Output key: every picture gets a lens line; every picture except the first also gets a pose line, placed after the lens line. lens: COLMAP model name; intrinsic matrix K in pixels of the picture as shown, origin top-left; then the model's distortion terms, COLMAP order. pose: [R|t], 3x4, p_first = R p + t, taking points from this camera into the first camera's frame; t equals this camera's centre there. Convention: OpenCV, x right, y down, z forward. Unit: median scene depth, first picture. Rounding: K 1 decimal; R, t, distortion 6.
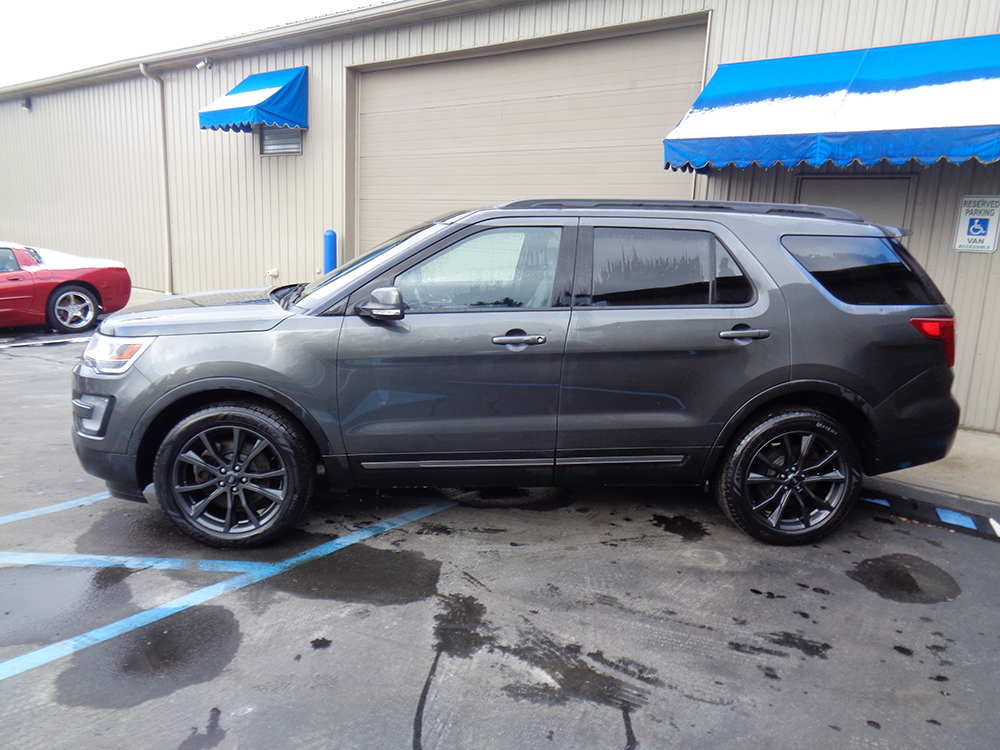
lens RADIAL K [[762.0, 0, 505.1], [0, 762.0, 379.7], [0, 0, 1]] dist [0.002202, 0.011583]
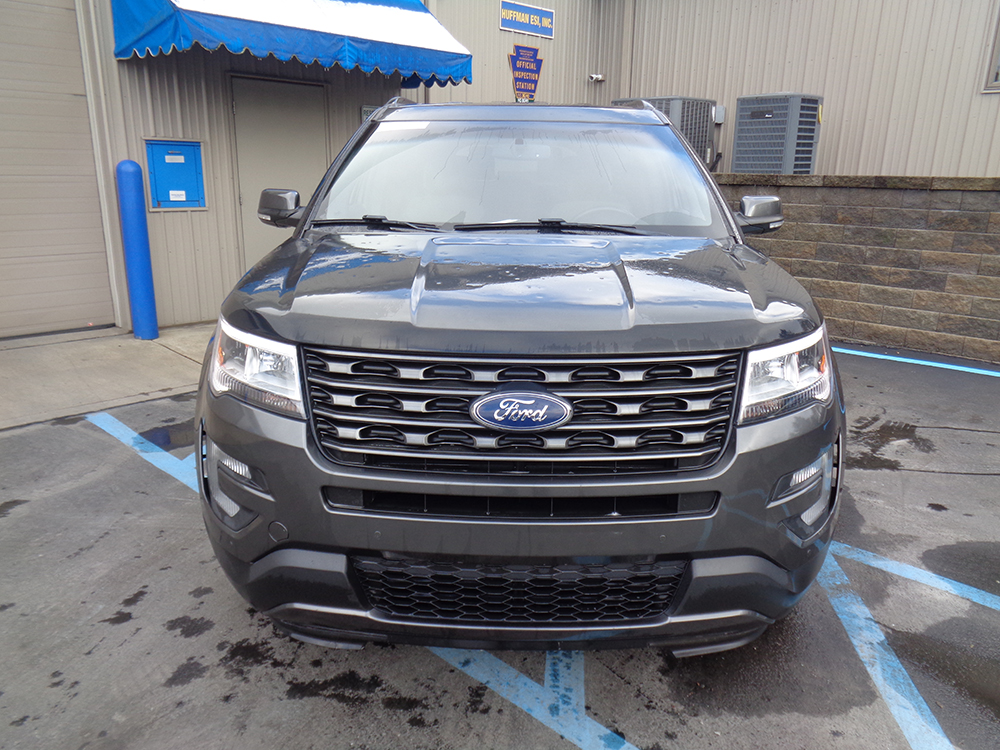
lens RADIAL K [[763.8, 0, 501.9], [0, 763.8, 378.1], [0, 0, 1]] dist [0.005740, 0.007067]
pose [[0.096764, -0.296120, 0.950237, -0.558013], [0.189731, 0.942698, 0.274450, -0.112993], [-0.977056, 0.153733, 0.147402, 0.603318]]
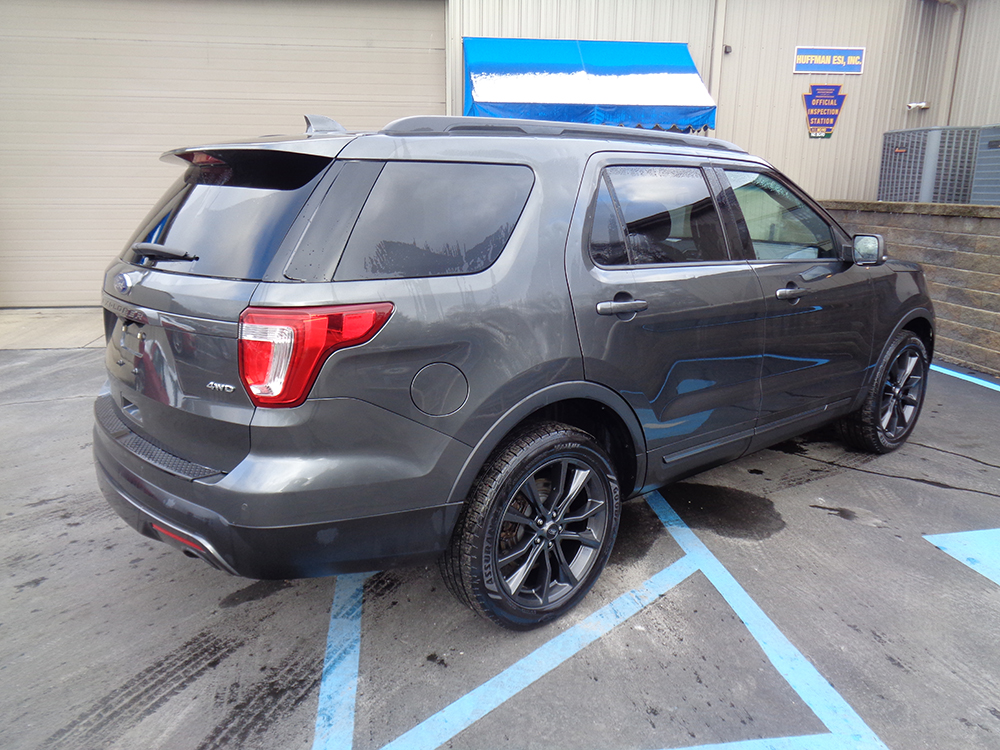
lens RADIAL K [[762.0, 0, 505.1], [0, 762.0, 379.7], [0, 0, 1]] dist [0.002202, 0.011583]
pose [[0.683493, -0.213381, 0.698073, -0.647607], [0.165939, 0.976702, 0.136077, -0.042442], [-0.710846, 0.022830, 0.702977, 0.132668]]
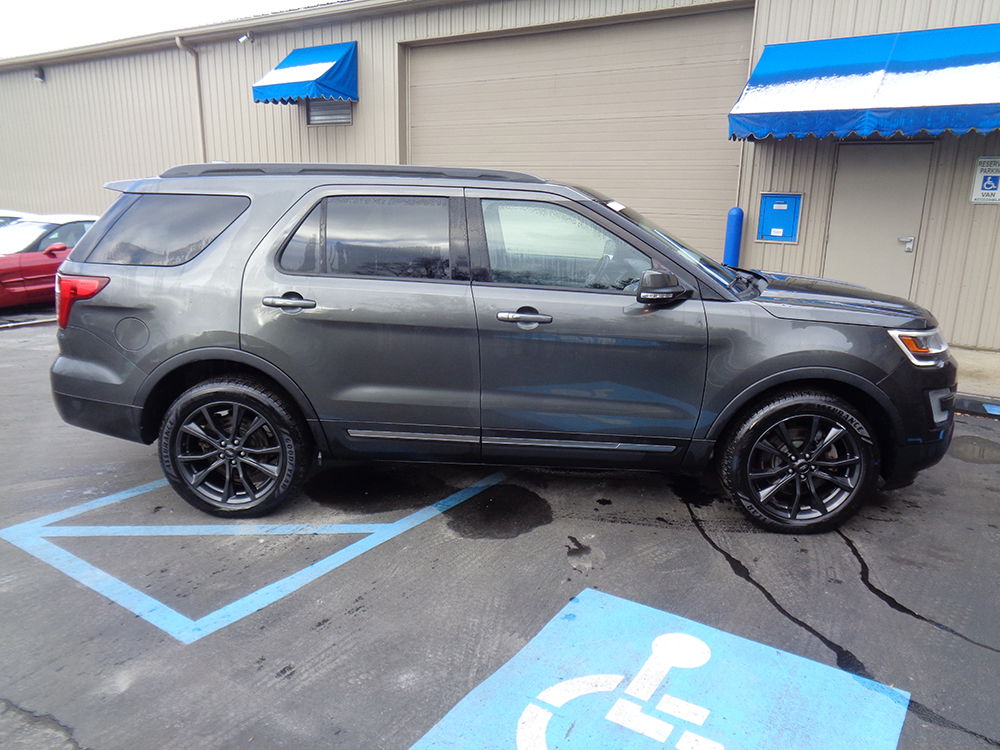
lens RADIAL K [[763.8, 0, 501.9], [0, 763.8, 378.1], [0, 0, 1]] dist [0.005740, 0.007067]
pose [[0.997666, -0.039678, 0.055576, -0.211169], [0.036532, 0.997732, 0.056527, 0.011393], [-0.057693, -0.054365, 0.996853, -0.169528]]
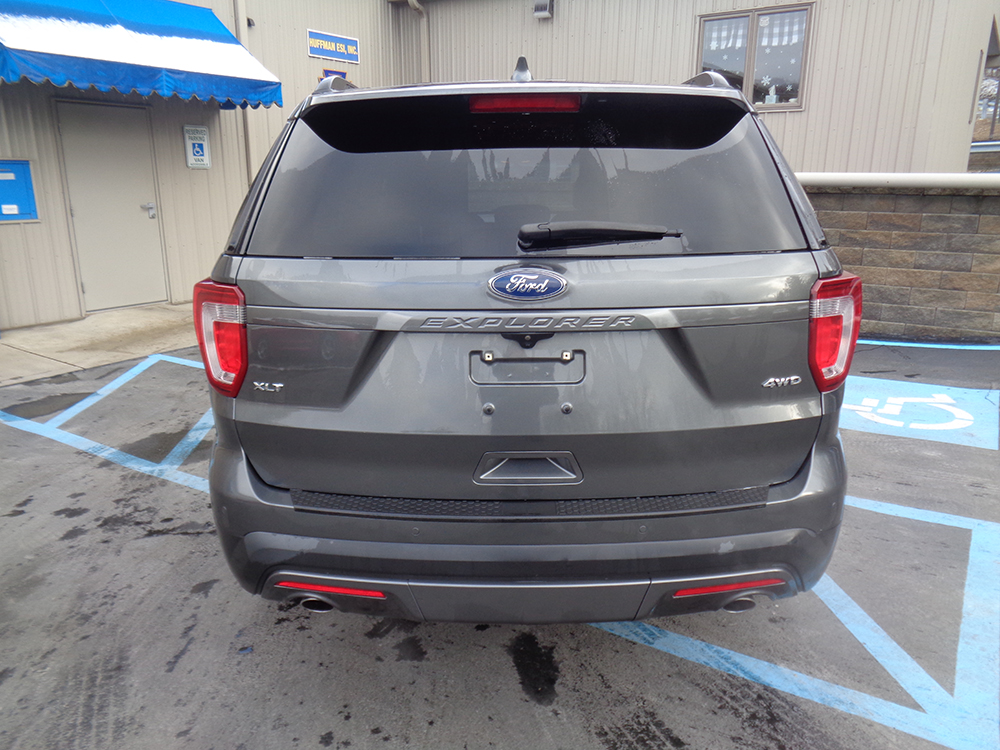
lens RADIAL K [[762.0, 0, 505.1], [0, 762.0, 379.7], [0, 0, 1]] dist [0.002202, 0.011583]
pose [[-0.103248, -0.294057, 0.950195, -0.747506], [0.195822, 0.930595, 0.309269, -0.116211], [-0.975189, 0.218000, -0.038499, 0.536916]]
